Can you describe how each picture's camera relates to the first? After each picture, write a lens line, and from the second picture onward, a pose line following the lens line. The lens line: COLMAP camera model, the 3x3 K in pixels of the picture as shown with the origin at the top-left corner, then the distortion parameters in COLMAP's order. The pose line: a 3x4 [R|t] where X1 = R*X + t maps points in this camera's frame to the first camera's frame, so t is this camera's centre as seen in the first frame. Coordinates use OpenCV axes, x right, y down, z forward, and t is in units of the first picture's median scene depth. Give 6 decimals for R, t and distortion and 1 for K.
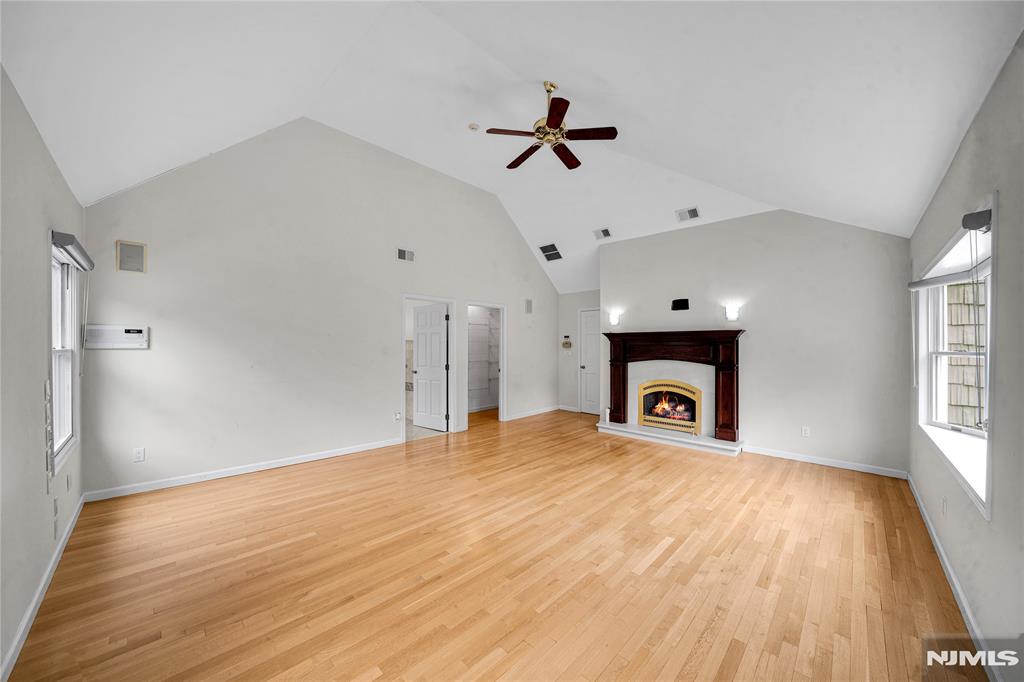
lens RADIAL K [[349.0, 0, 511.5], [0, 349.0, 342.2], [0, 0, 1]] dist [-0.018799, 0.000058]
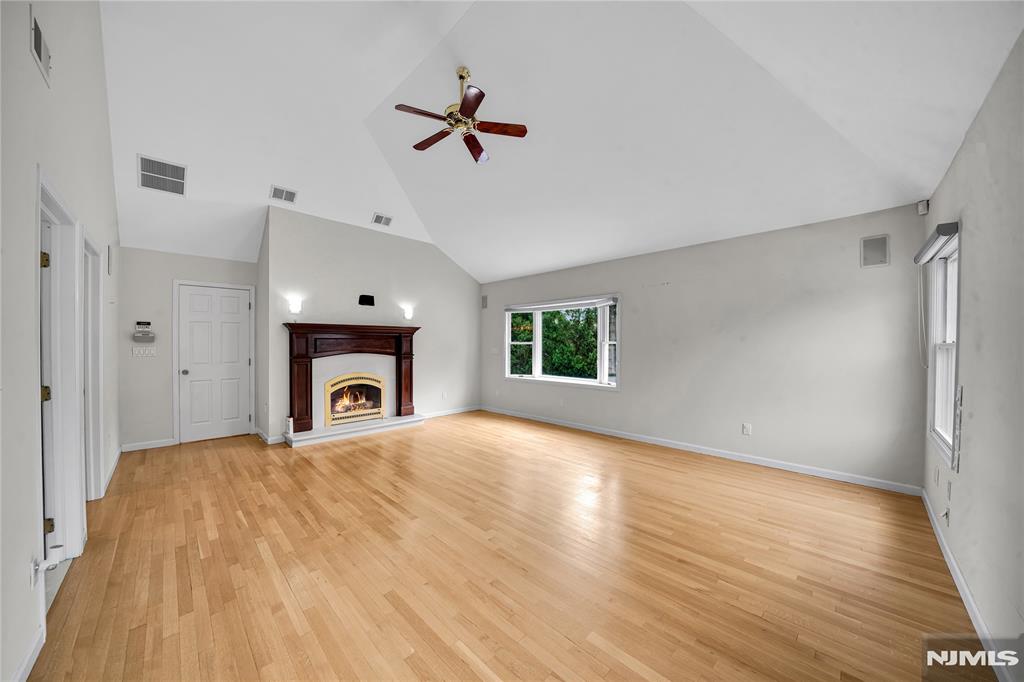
lens RADIAL K [[349.0, 0, 509.3], [0, 349.0, 342.4], [0, 0, 1]] dist [-0.018799, 0.000058]
pose [[0.043007, -0.004095, 0.999066, -0.589127], [-0.008486, 0.999954, 0.004464, 0.011799], [-0.999039, -0.008670, 0.042970, 0.554215]]
